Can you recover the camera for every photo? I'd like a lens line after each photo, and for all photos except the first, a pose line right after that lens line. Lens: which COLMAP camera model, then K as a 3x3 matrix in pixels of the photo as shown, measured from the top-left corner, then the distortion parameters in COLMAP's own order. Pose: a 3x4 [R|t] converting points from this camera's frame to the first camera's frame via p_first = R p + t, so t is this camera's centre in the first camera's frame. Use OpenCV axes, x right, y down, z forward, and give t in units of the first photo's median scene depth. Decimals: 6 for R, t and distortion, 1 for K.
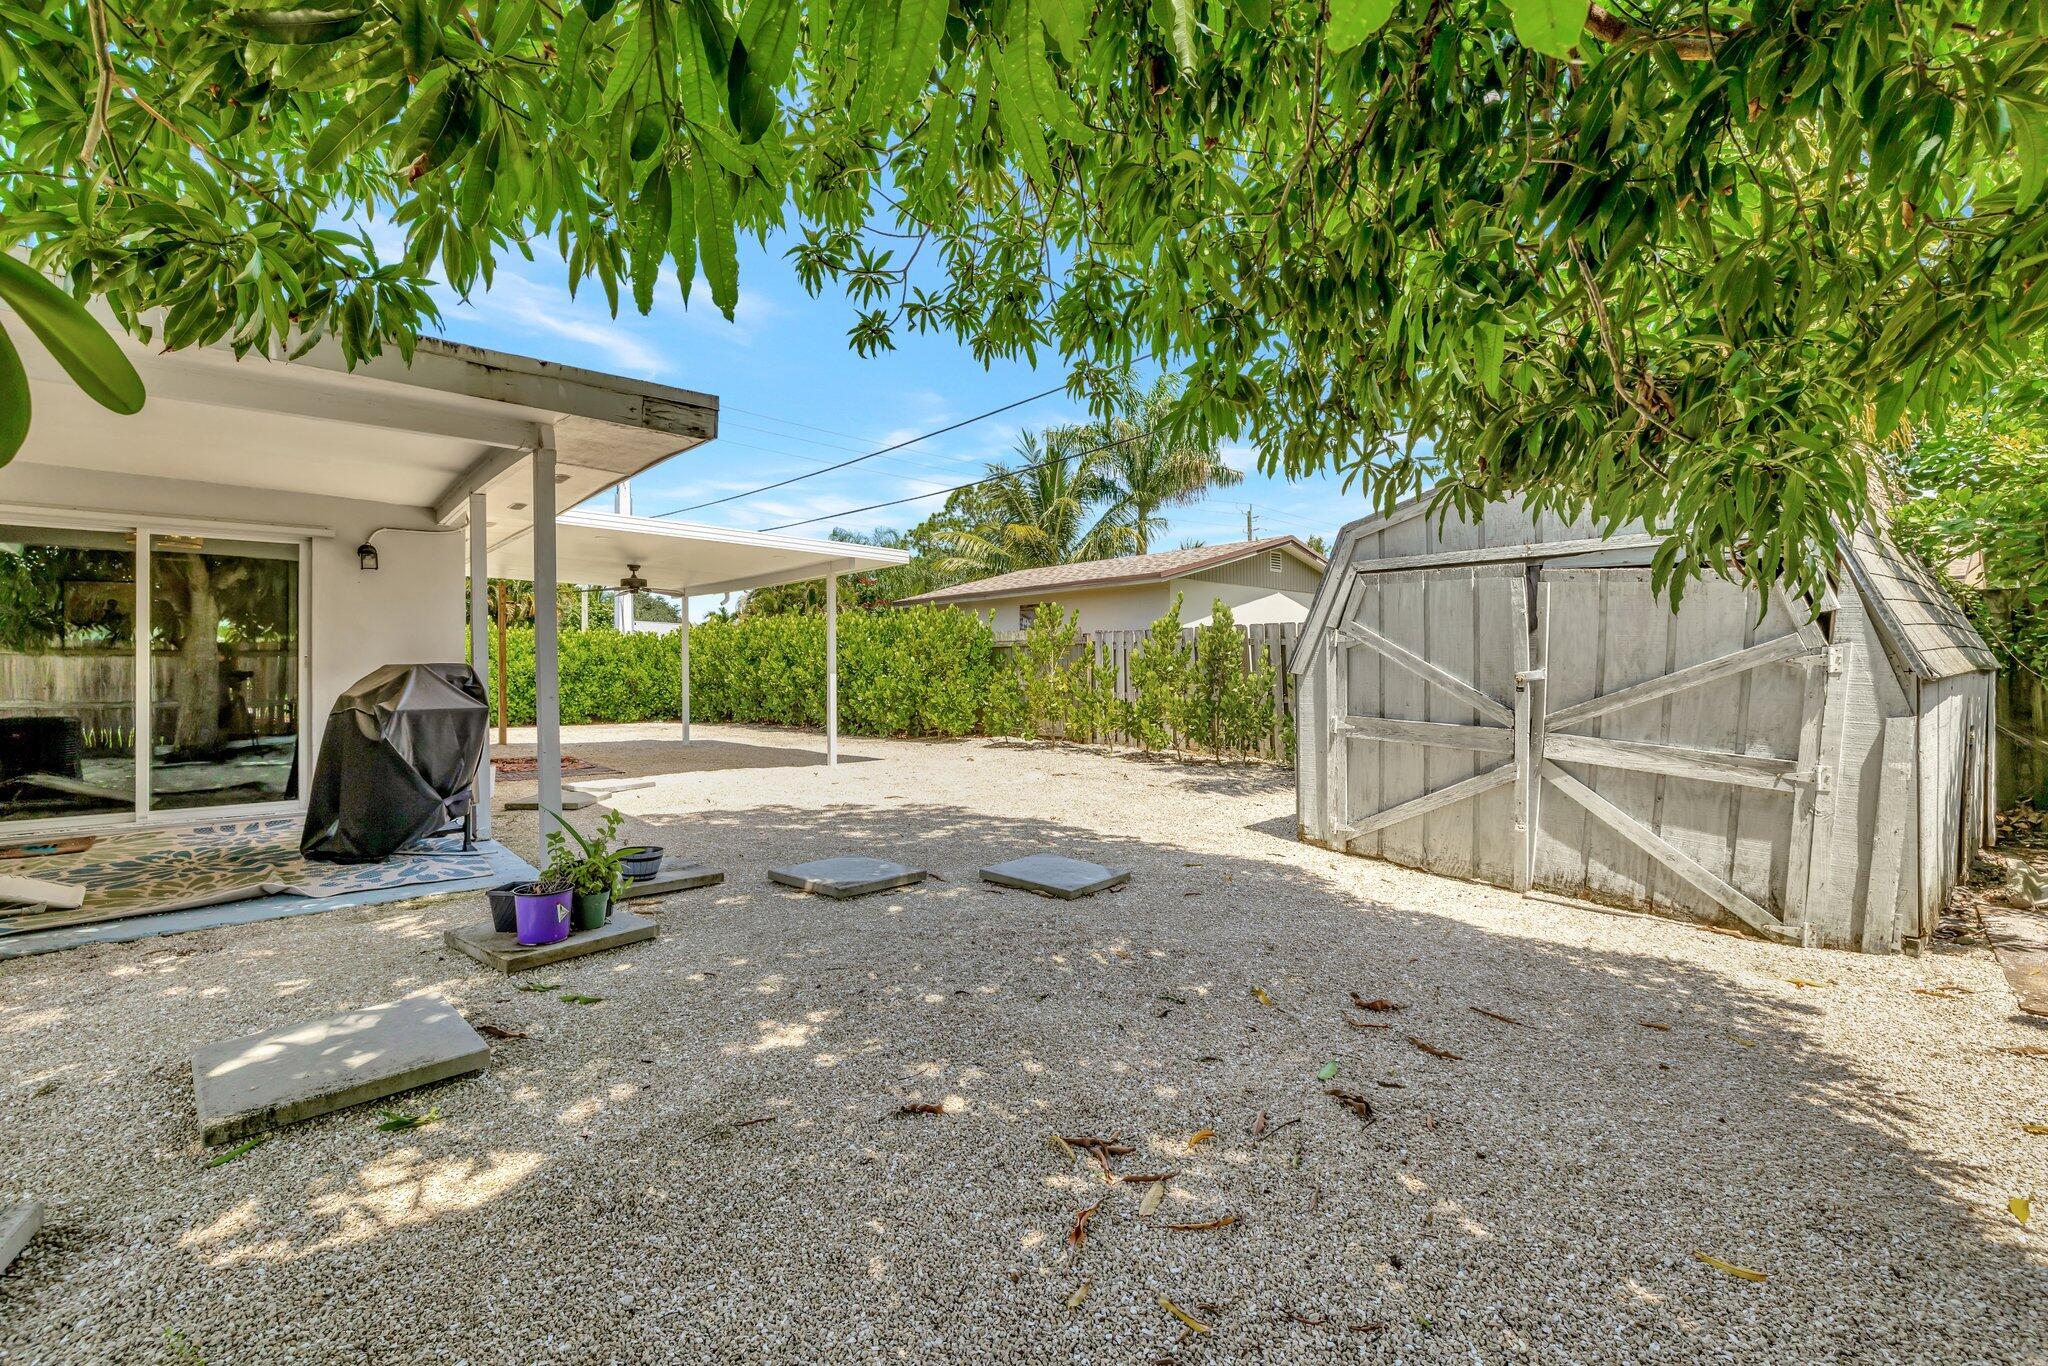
lens RADIAL K [[883.2, 0, 1001.4], [0, 883.2, 668.7], [0, 0, 1]] dist [-0.000218, -0.000188]
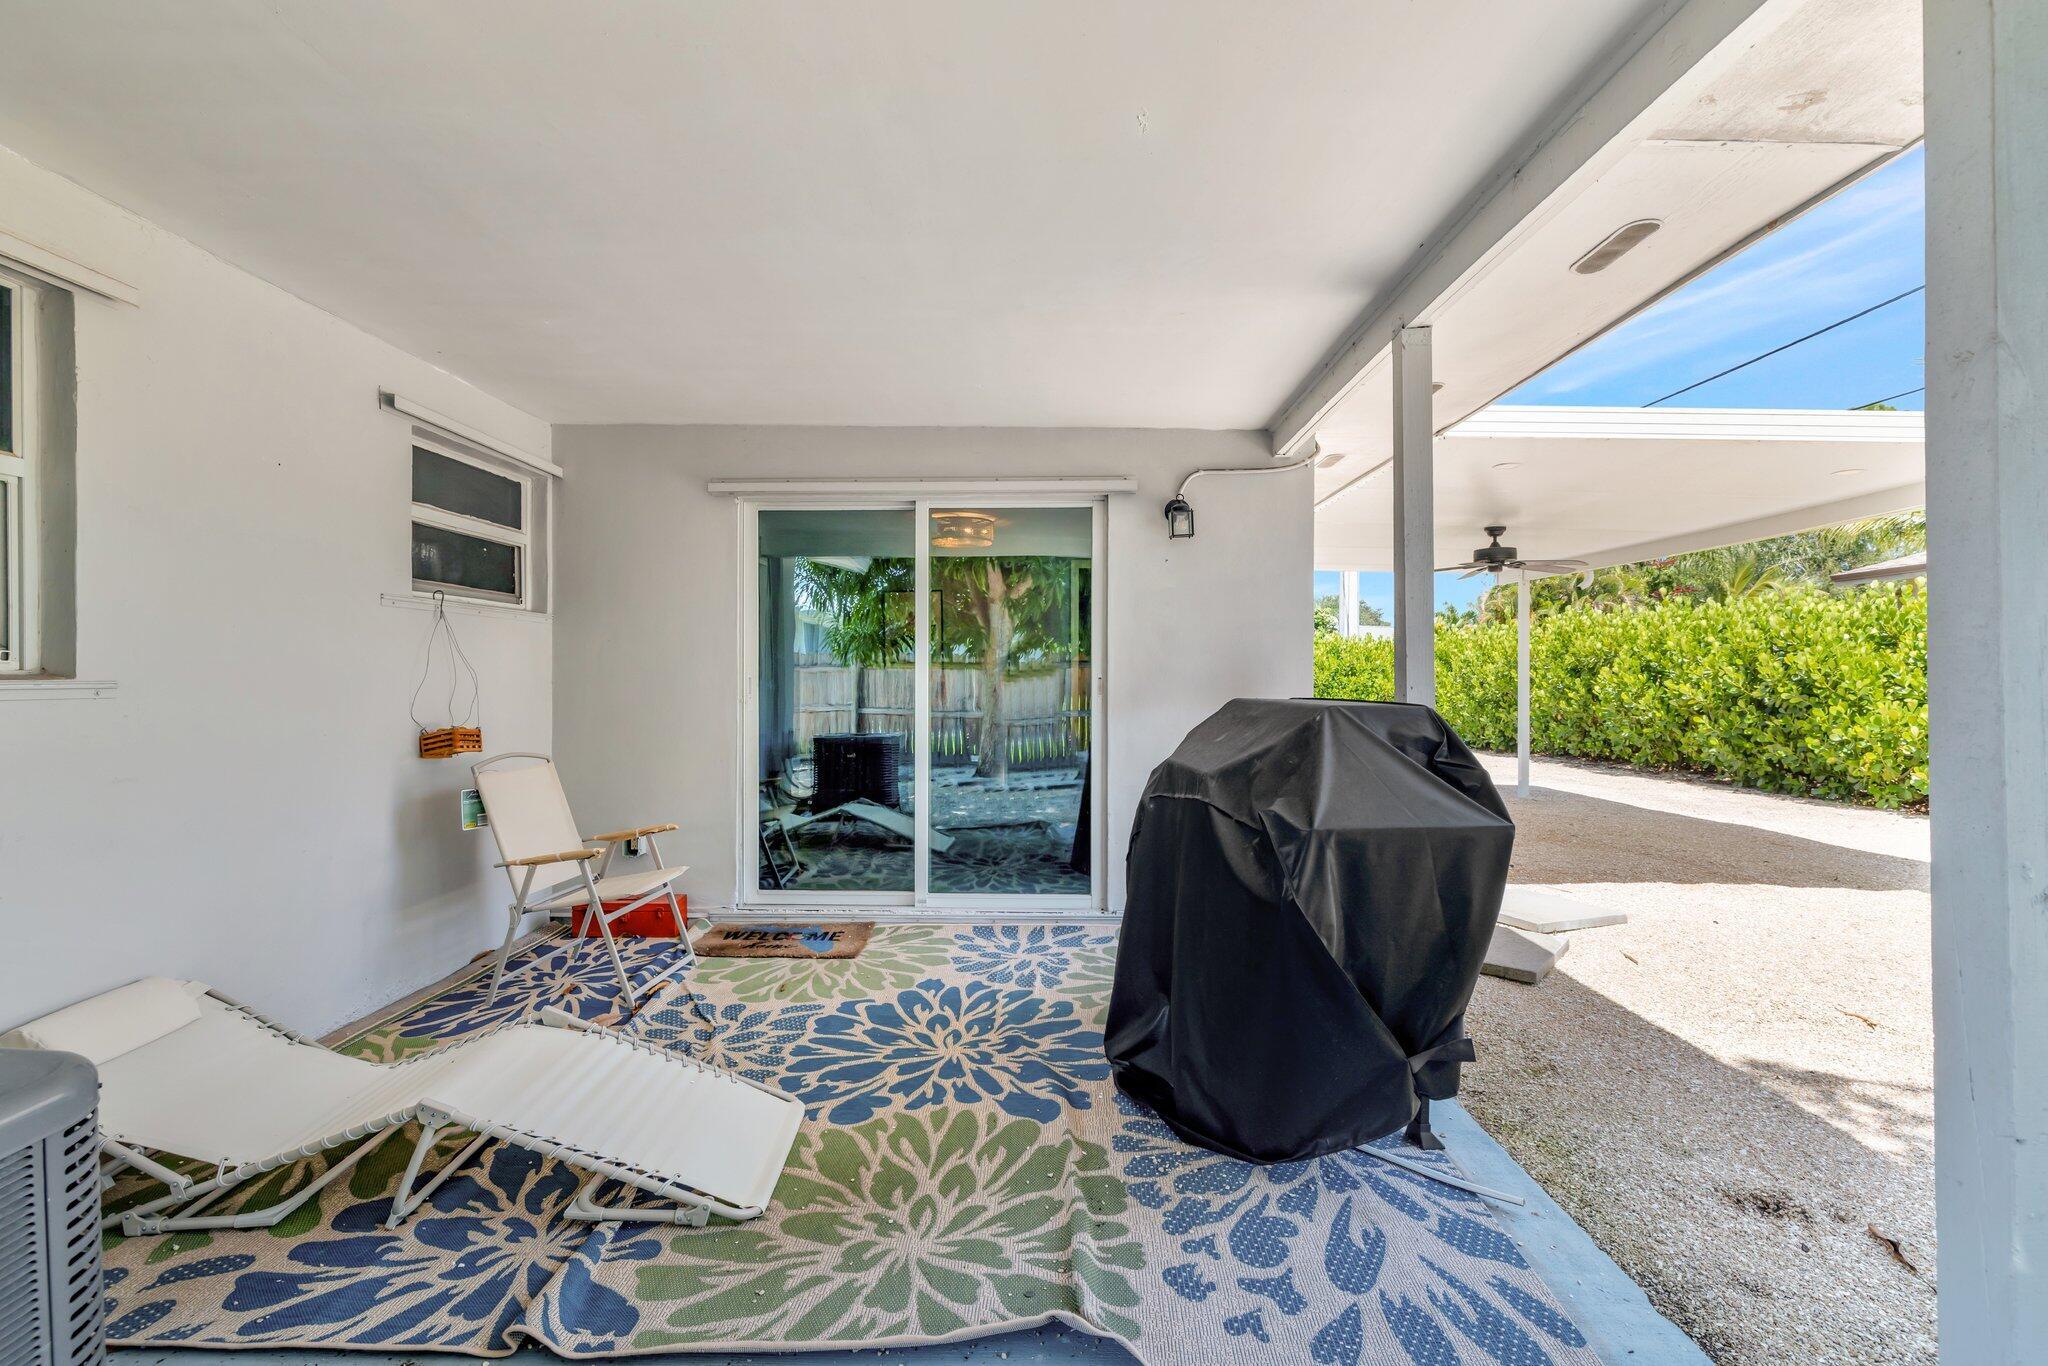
lens RADIAL K [[883.2, 0, 1001.4], [0, 883.2, 668.7], [0, 0, 1]] dist [-0.000218, -0.000188]
pose [[0.734922, 0.000272, -0.678152, -0.395780], [-0.004692, 0.999978, -0.004683, -0.016686], [0.678135, 0.006623, 0.734907, 0.467582]]
